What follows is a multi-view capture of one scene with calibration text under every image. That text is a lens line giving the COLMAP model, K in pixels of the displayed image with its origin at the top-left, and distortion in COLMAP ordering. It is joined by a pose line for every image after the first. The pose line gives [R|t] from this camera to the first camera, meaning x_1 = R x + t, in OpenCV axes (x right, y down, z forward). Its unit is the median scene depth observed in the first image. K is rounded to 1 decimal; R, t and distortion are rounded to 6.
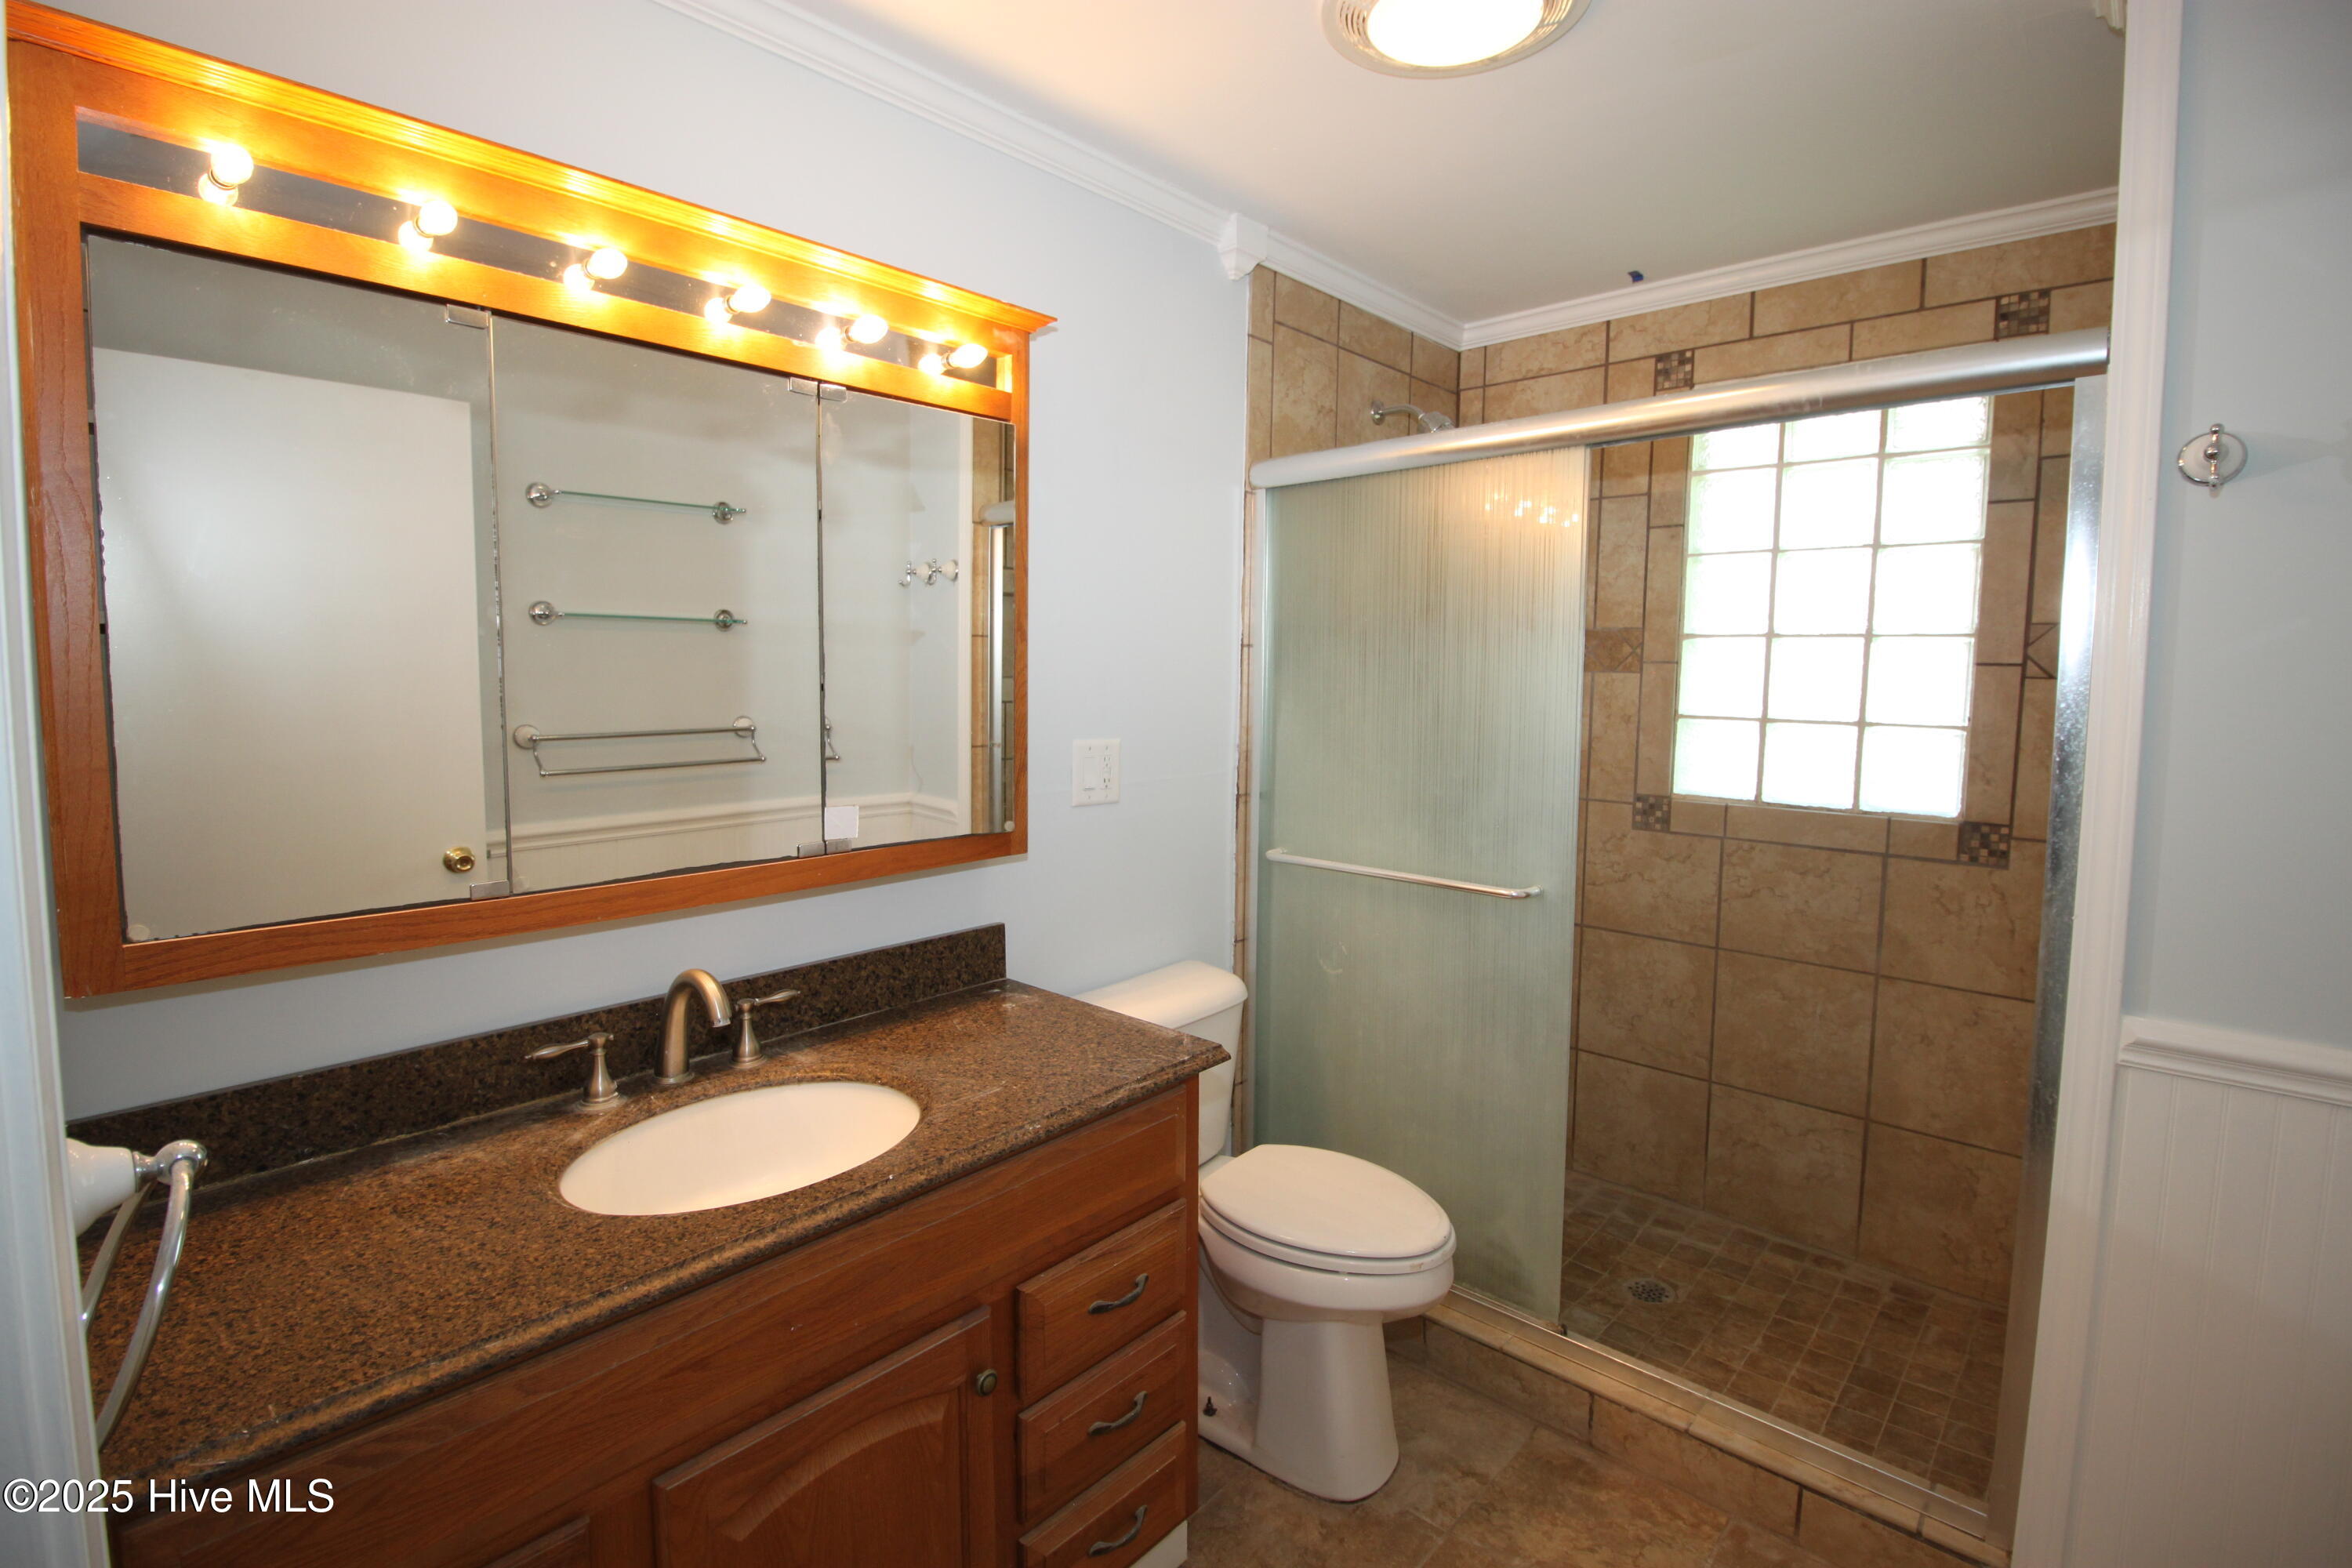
lens RADIAL K [[1085.5, 0, 1186.8], [0, 1085.5, 763.8], [0, 0, 1]] dist [0.001981, -0.015239]
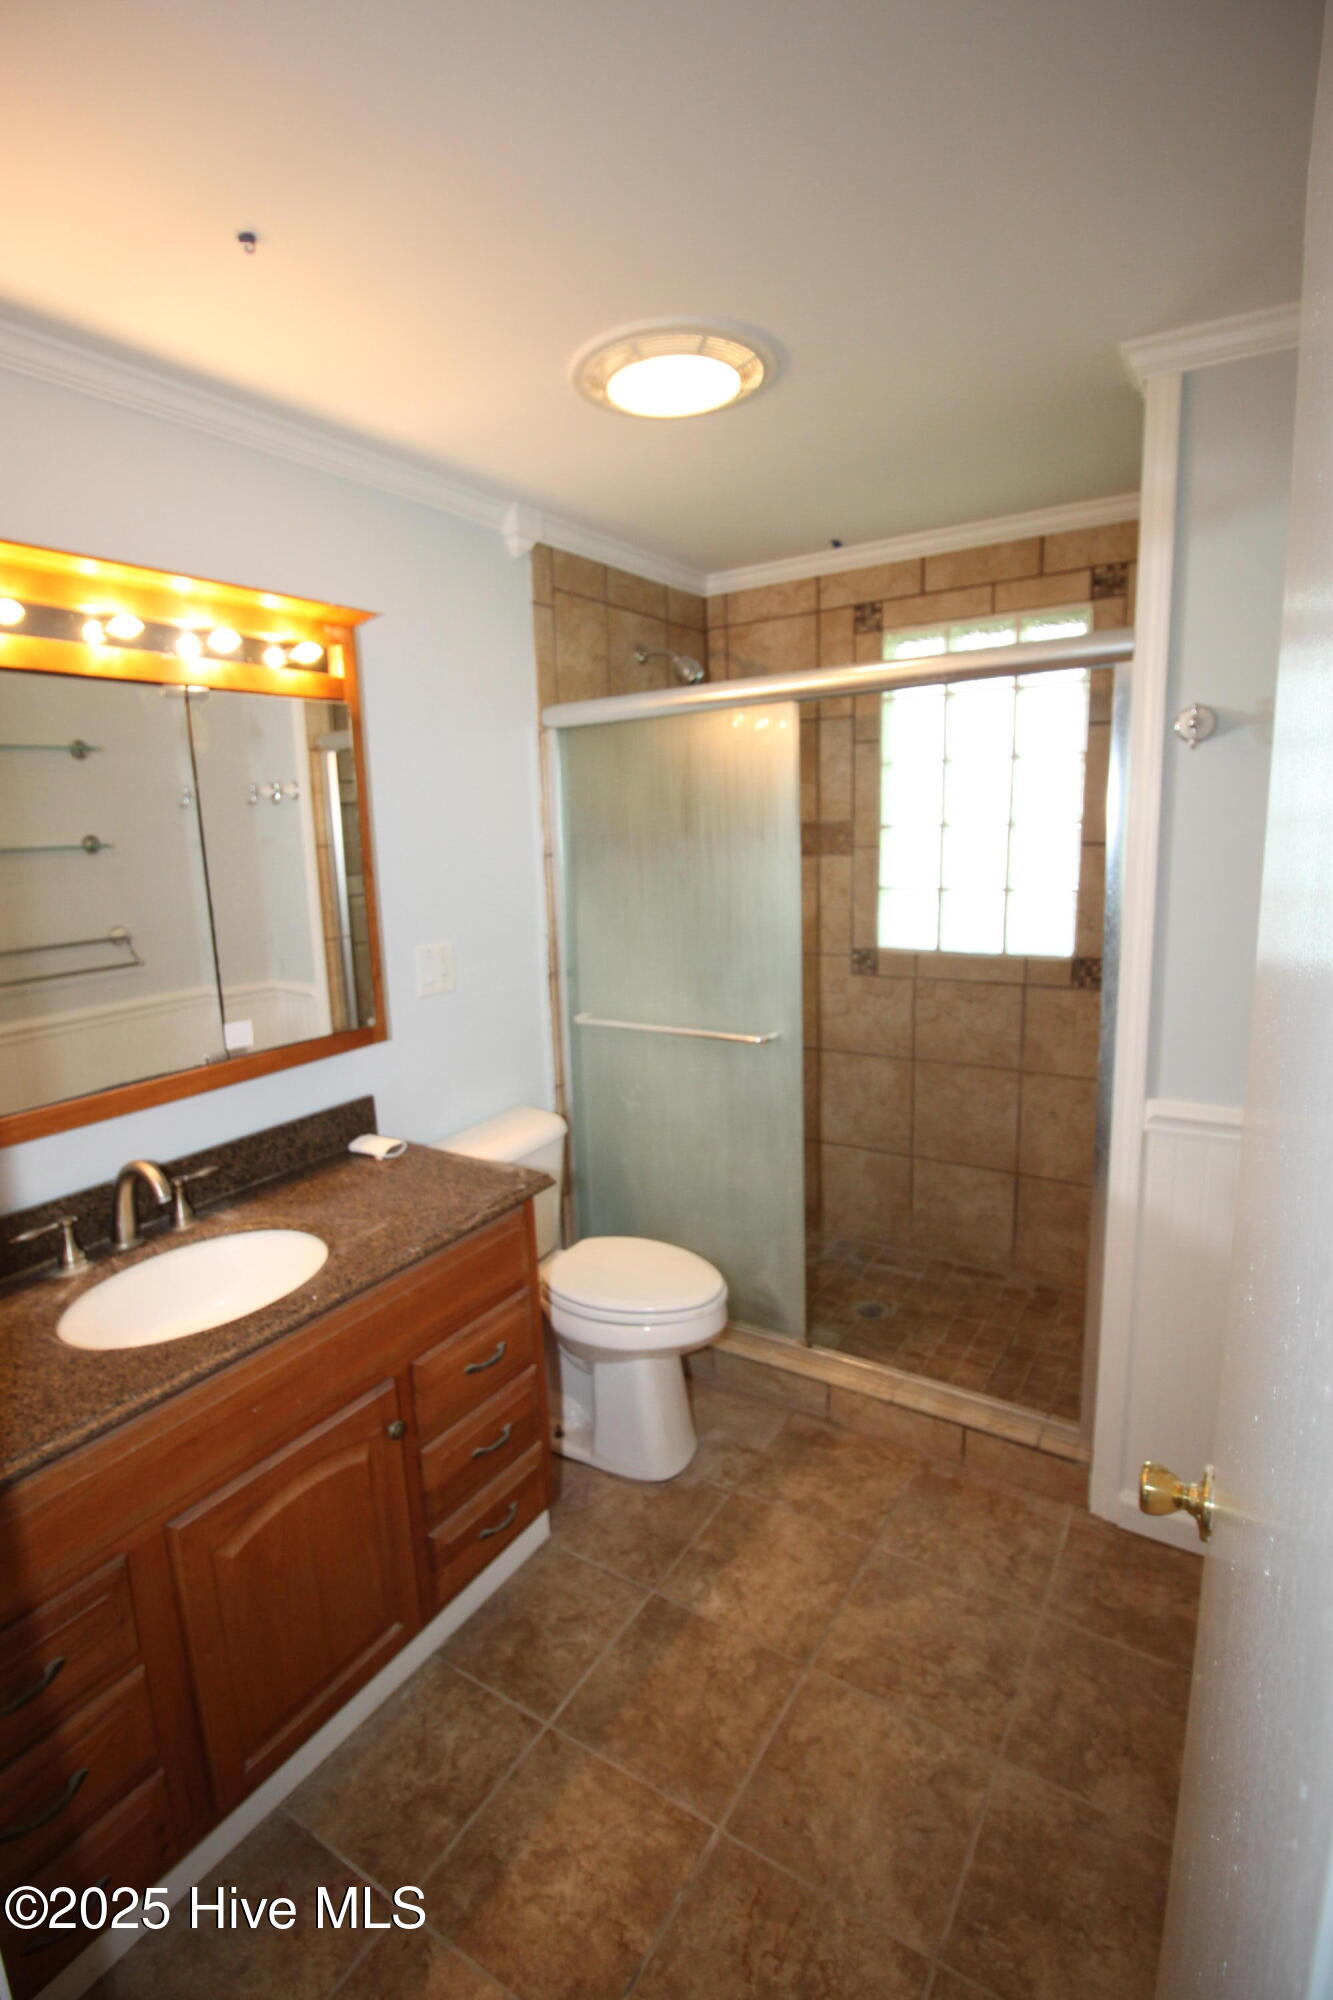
lens RADIAL K [[937.8, 0, 650.9], [0, 937.8, 996.0], [0, 0, 1]] dist [0.003216, -0.011391]
pose [[0.986717, -0.071652, 0.145794, 0.002828], [0.057783, 0.993582, 0.097238, -0.059054], [-0.151826, -0.087522, 0.984525, -0.133057]]
